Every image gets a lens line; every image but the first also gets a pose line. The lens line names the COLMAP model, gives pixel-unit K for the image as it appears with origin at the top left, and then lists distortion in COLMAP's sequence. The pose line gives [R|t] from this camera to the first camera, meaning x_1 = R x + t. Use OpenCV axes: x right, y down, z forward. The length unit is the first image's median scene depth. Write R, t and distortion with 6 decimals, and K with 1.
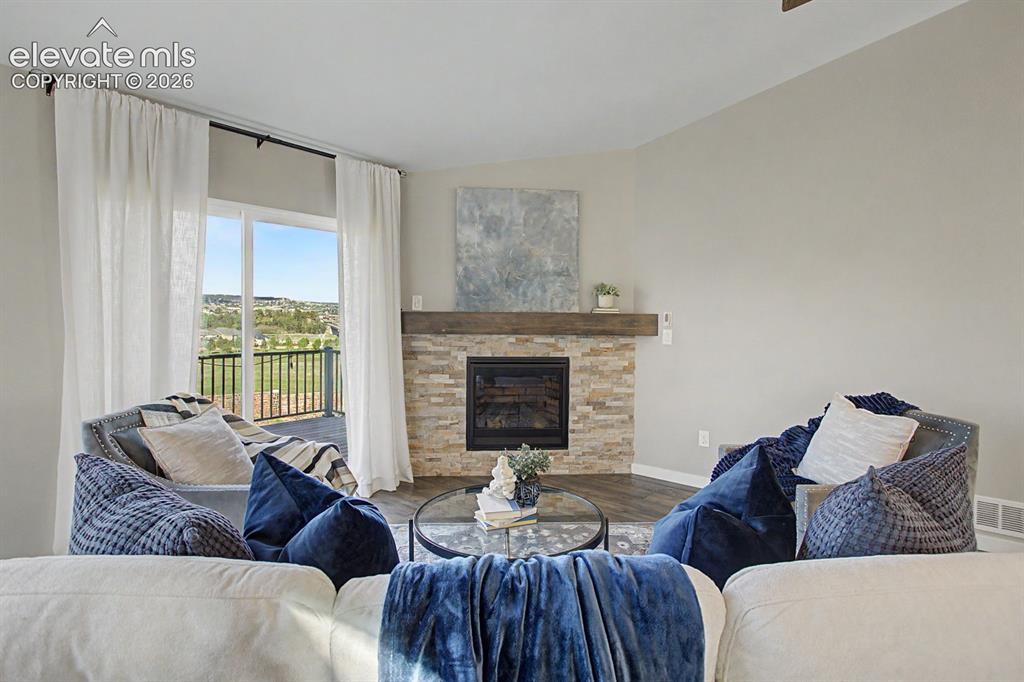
lens RADIAL K [[527.9, 0, 510.8], [0, 527.9, 331.6], [0, 0, 1]] dist [-0.001286, -0.000435]
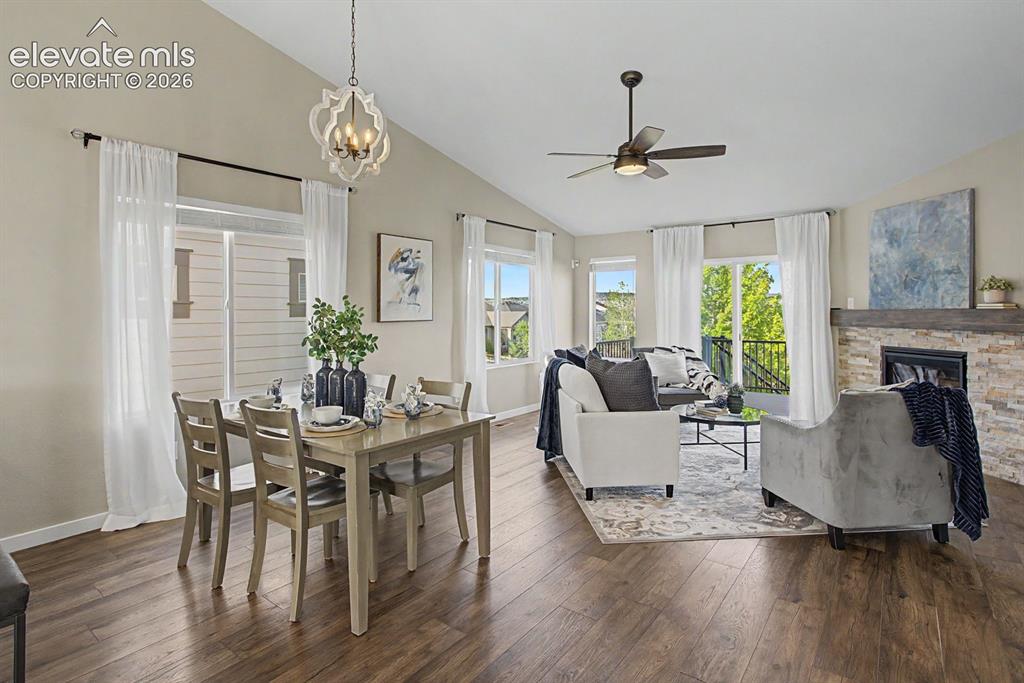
lens RADIAL K [[508.6, 0, 510.8], [0, 508.6, 319.7], [0, 0, 1]] dist [-0.000664, 0.000279]
pose [[0.045250, 0.003910, -0.998968, 1.071039], [-0.025698, 0.999666, 0.002749, 0.005779], [0.998645, 0.025547, 0.045336, 0.079979]]
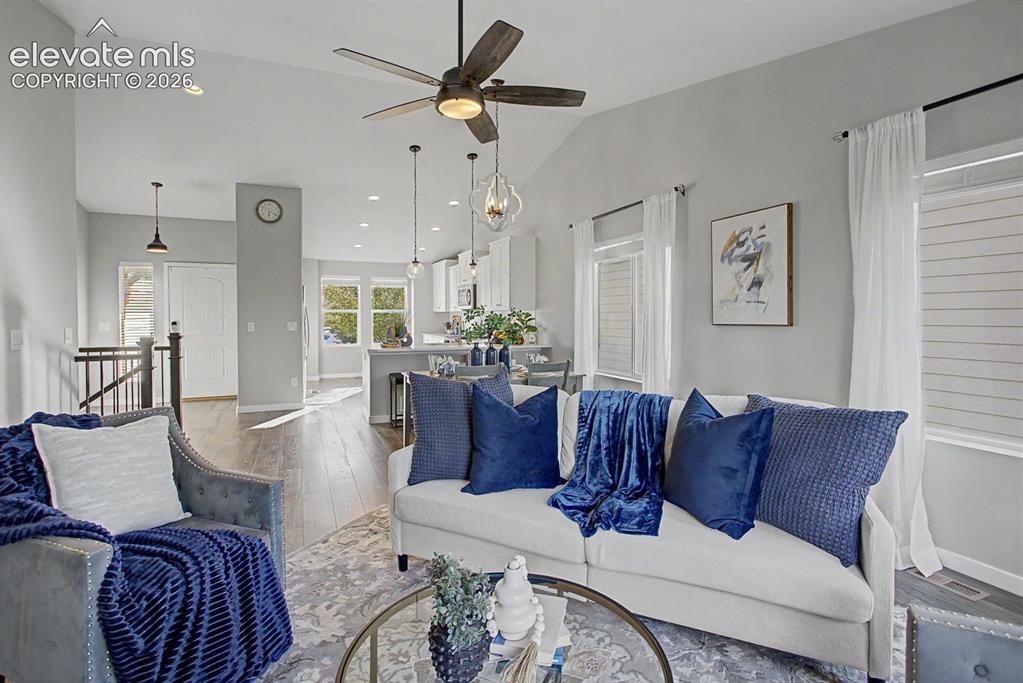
lens RADIAL K [[508.2, 0, 510.3], [0, 508.2, 319.7], [0, 0, 1]] dist [-0.000664, 0.000279]
pose [[-0.888344, -0.012583, 0.459005, -0.161792], [0.006965, 0.999140, 0.040869, -0.029973], [-0.459125, 0.039502, -0.887493, 0.866926]]
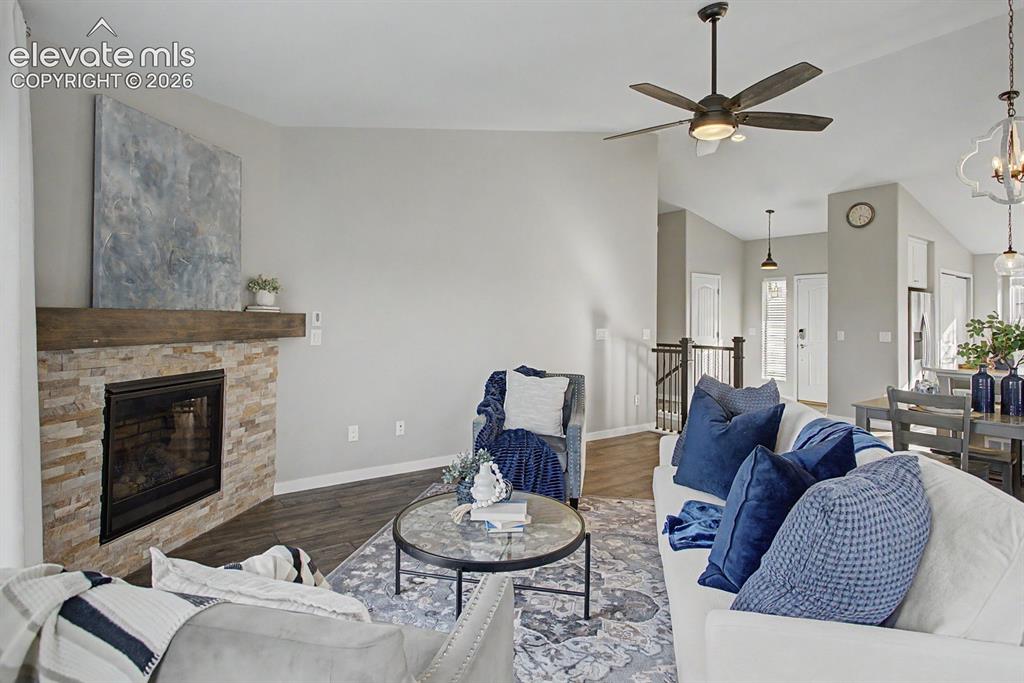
lens RADIAL K [[534.5, 0, 515.6], [0, 534.5, 315.5], [0, 0, 1]] dist [-0.000164, 0.000099]
pose [[0.233279, 0.000298, 0.972410, -0.558189], [0.015913, 0.999865, -0.004124, -0.019715], [-0.972280, 0.016436, 0.233243, 0.416713]]
